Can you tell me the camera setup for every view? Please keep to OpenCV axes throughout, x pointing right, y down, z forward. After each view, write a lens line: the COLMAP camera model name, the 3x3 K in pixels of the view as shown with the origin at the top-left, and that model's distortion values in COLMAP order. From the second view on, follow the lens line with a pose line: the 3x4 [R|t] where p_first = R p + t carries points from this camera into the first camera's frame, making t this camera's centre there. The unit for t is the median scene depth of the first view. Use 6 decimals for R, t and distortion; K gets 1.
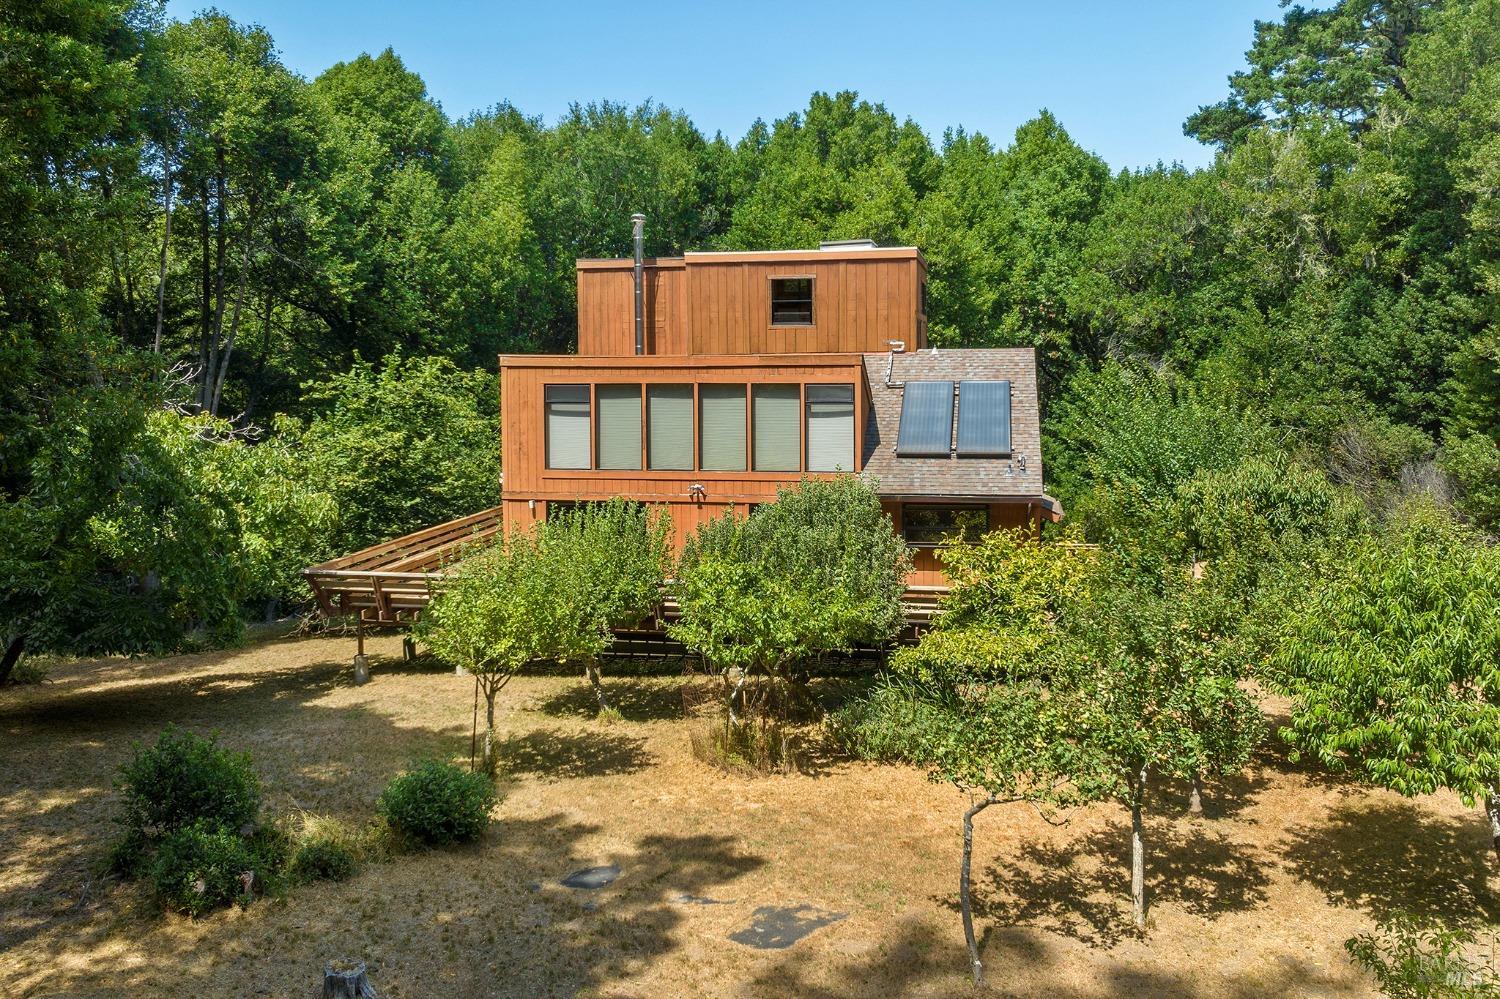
lens RADIAL K [[1279.8, 0, 755.3], [0, 1279.8, 392.8], [0, 0, 1]] dist [-0.003706, -0.004106]
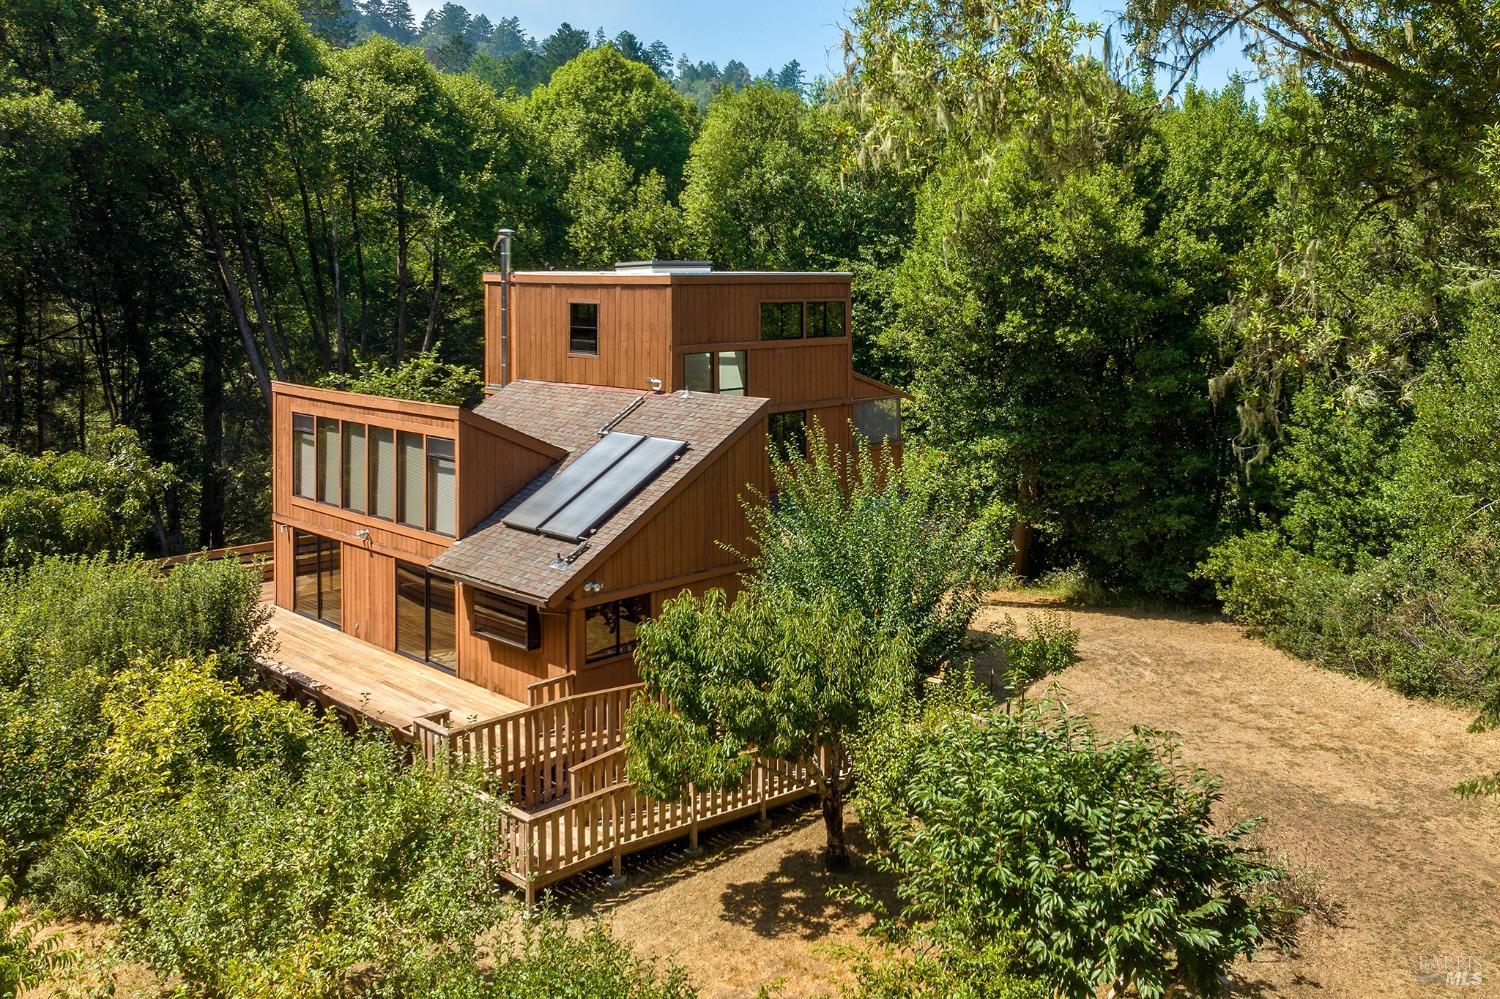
lens RADIAL K [[1310.5, 0, 874.9], [0, 1310.5, 270.7], [0, 0, 1]] dist [-0.013008, -0.003952]
pose [[0.857386, 0.010775, -0.514561, 0.686899], [-0.025809, 0.999423, -0.022075, -0.097175], [0.514027, 0.032207, 0.857169, 0.307103]]
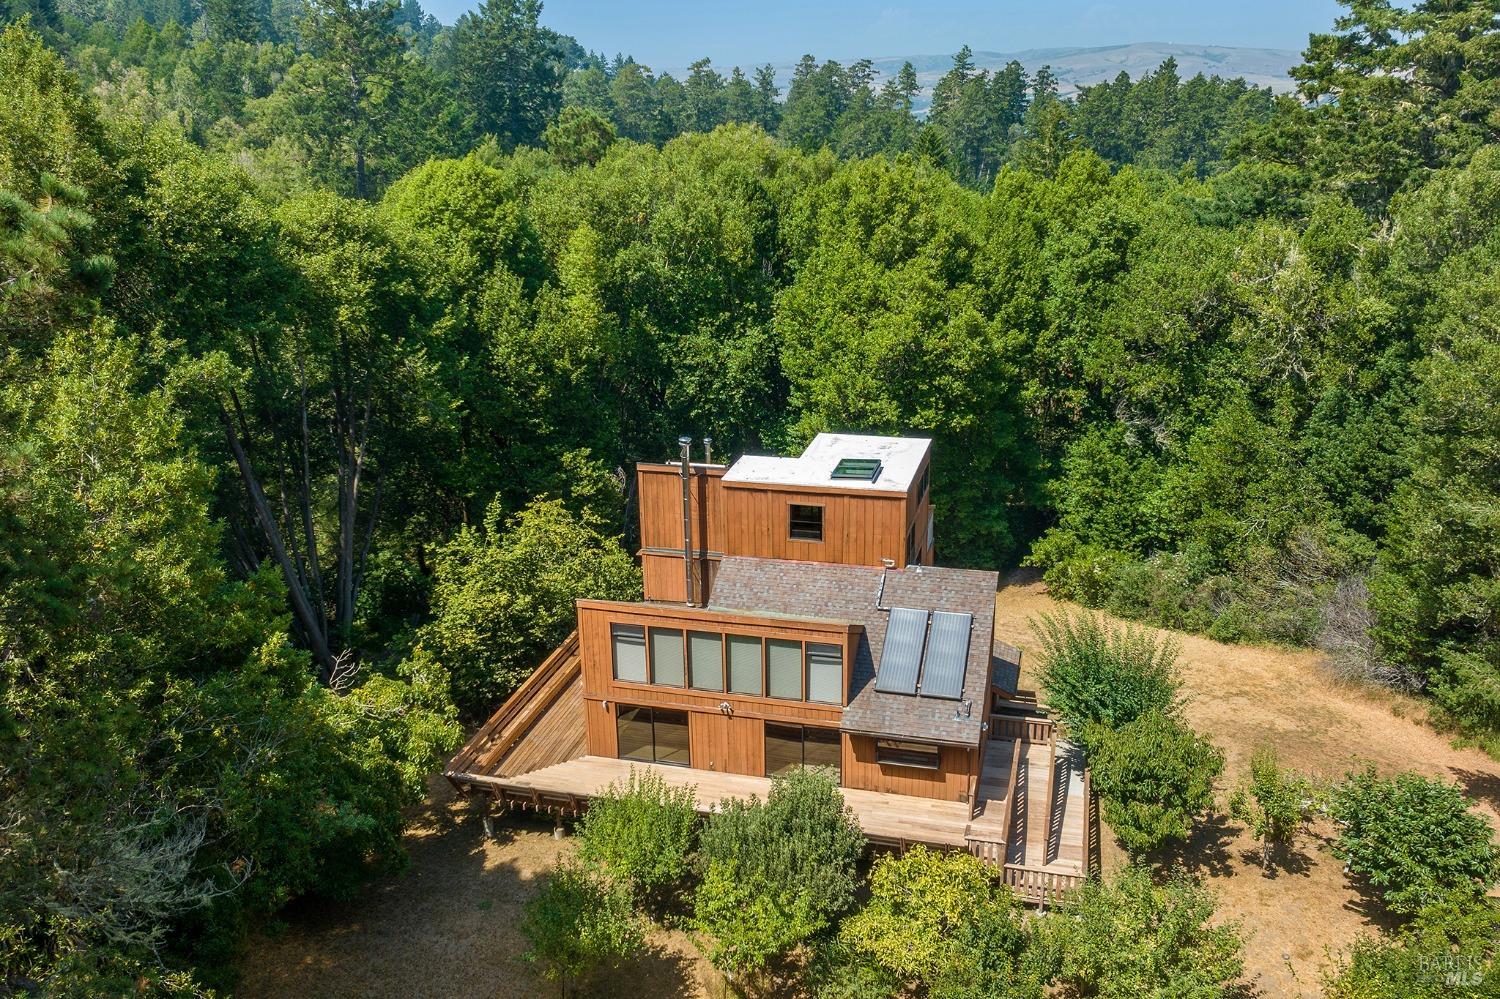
lens RADIAL K [[1256.7, 0, 750.0], [0, 1256.7, 499.5], [0, 0, 1]] dist [0.002614, -0.006146]
pose [[0.996420, 0.013172, -0.083505, 0.075987], [0.011564, 0.957262, 0.288991, -0.448539], [0.083743, -0.288922, 0.953683, -0.166231]]
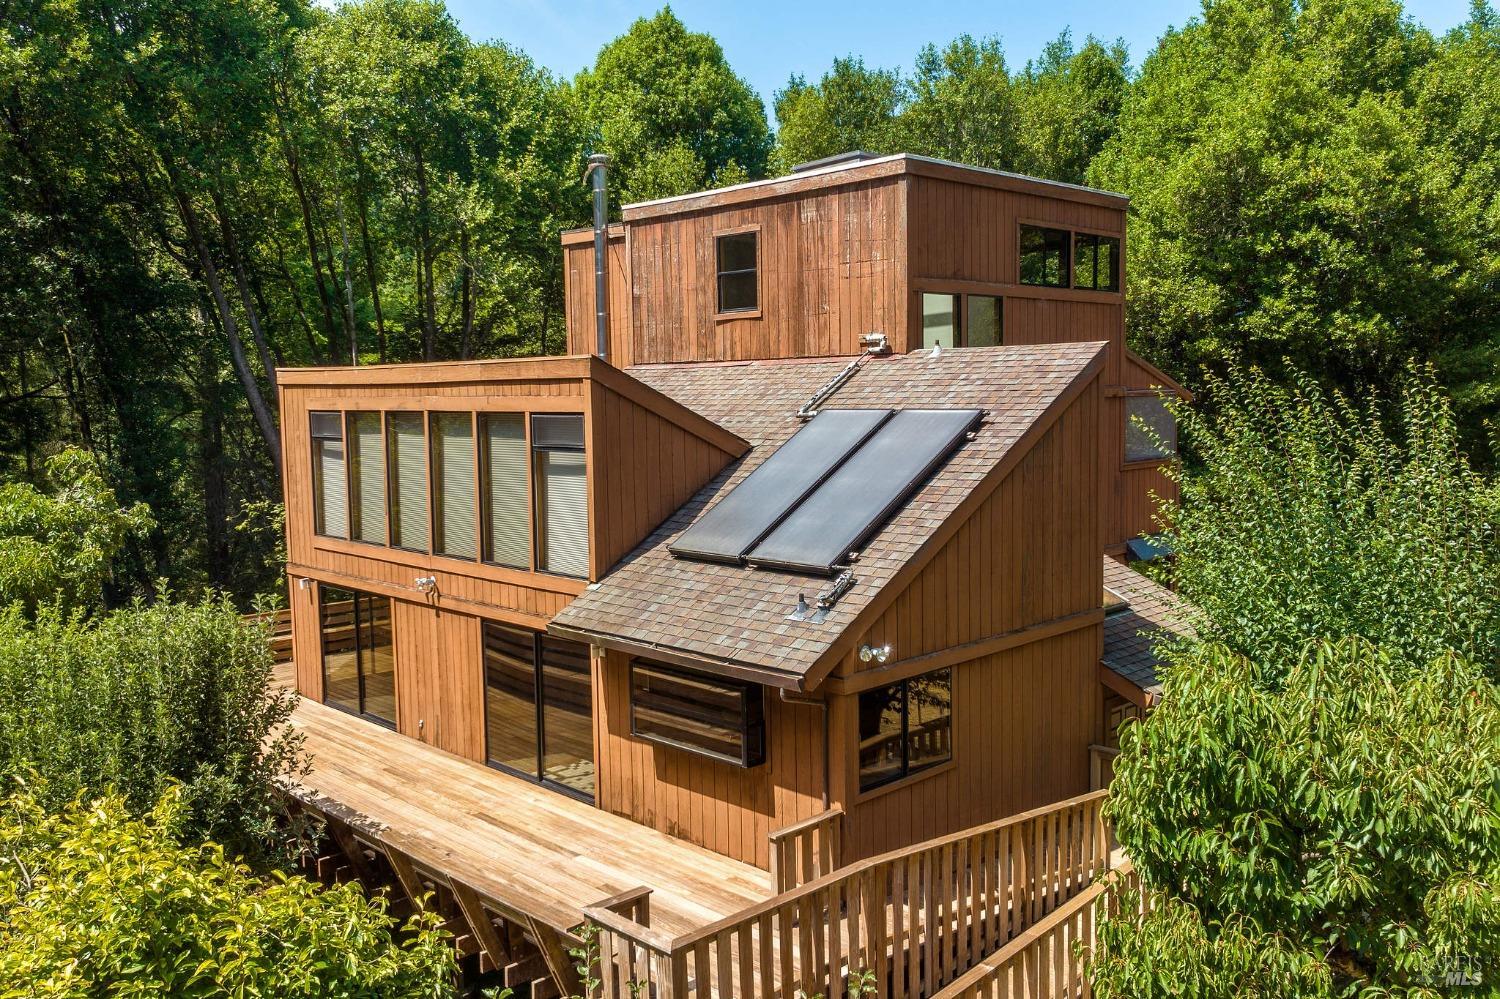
lens RADIAL K [[1256.7, 0, 750.0], [0, 1256.7, 499.5], [0, 0, 1]] dist [0.002614, -0.006146]
pose [[0.818044, 0.047067, -0.573227, 0.370506], [-0.009375, 0.997605, 0.068535, -0.006869], [0.575079, -0.050691, 0.816526, 0.524889]]
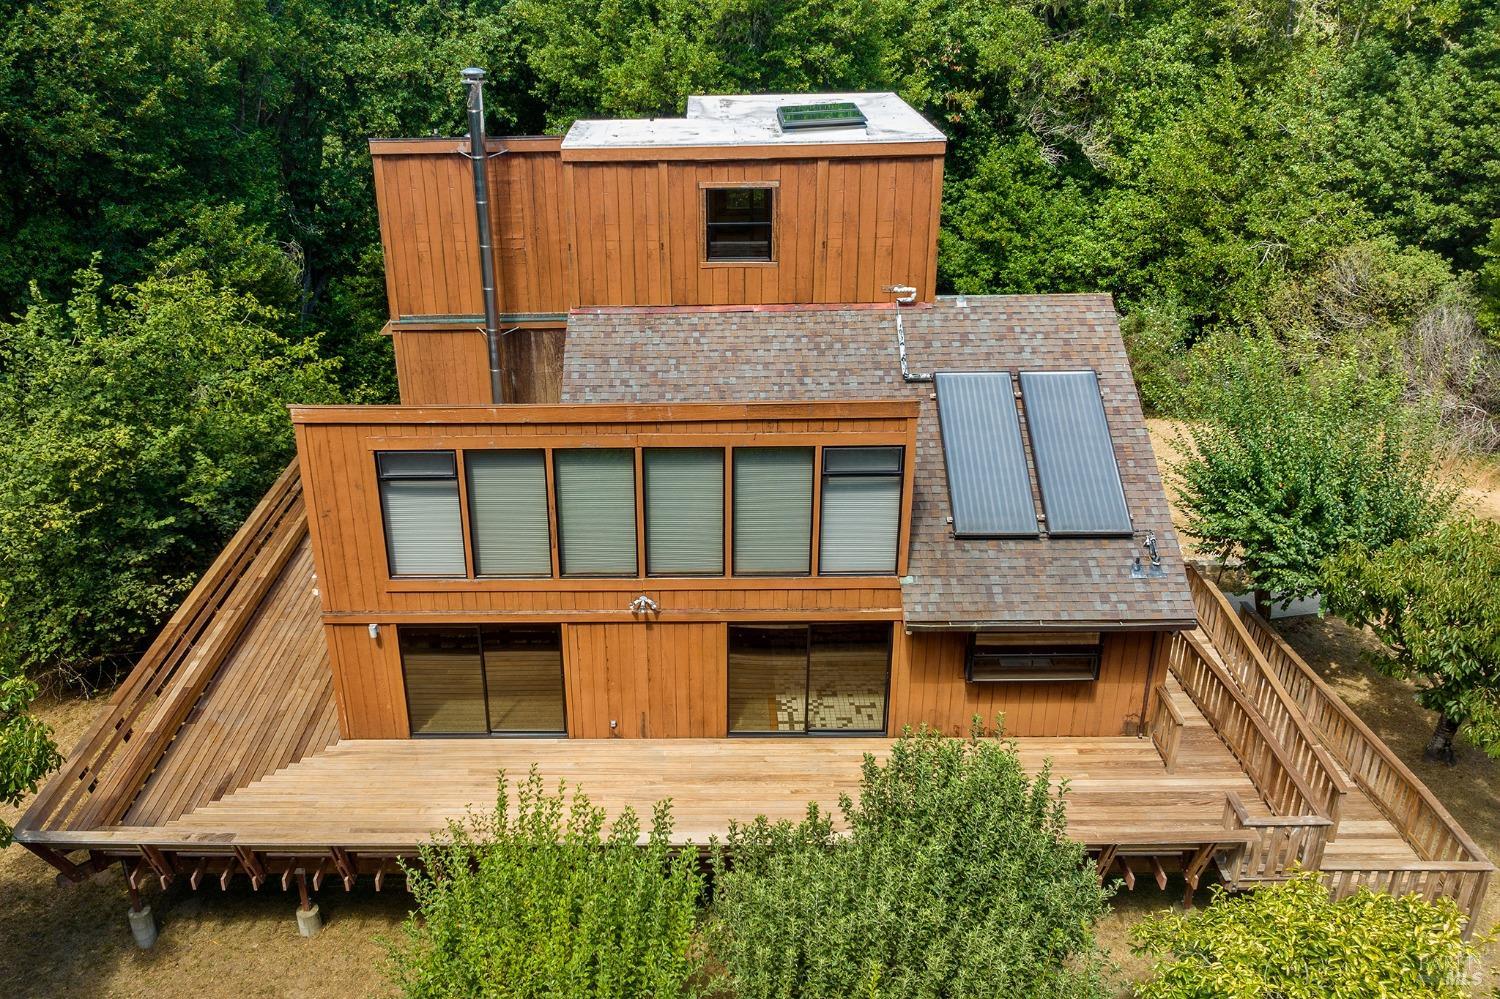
lens RADIAL K [[1254.2, 0, 673.0], [0, 1254.2, 497.1], [0, 0, 1]] dist [-0.031997, 0.001590]
pose [[0.987310, -0.078671, 0.137950, -0.098564], [0.019975, 0.923290, 0.383583, -0.184197], [-0.157545, -0.375960, 0.913145, 0.397500]]
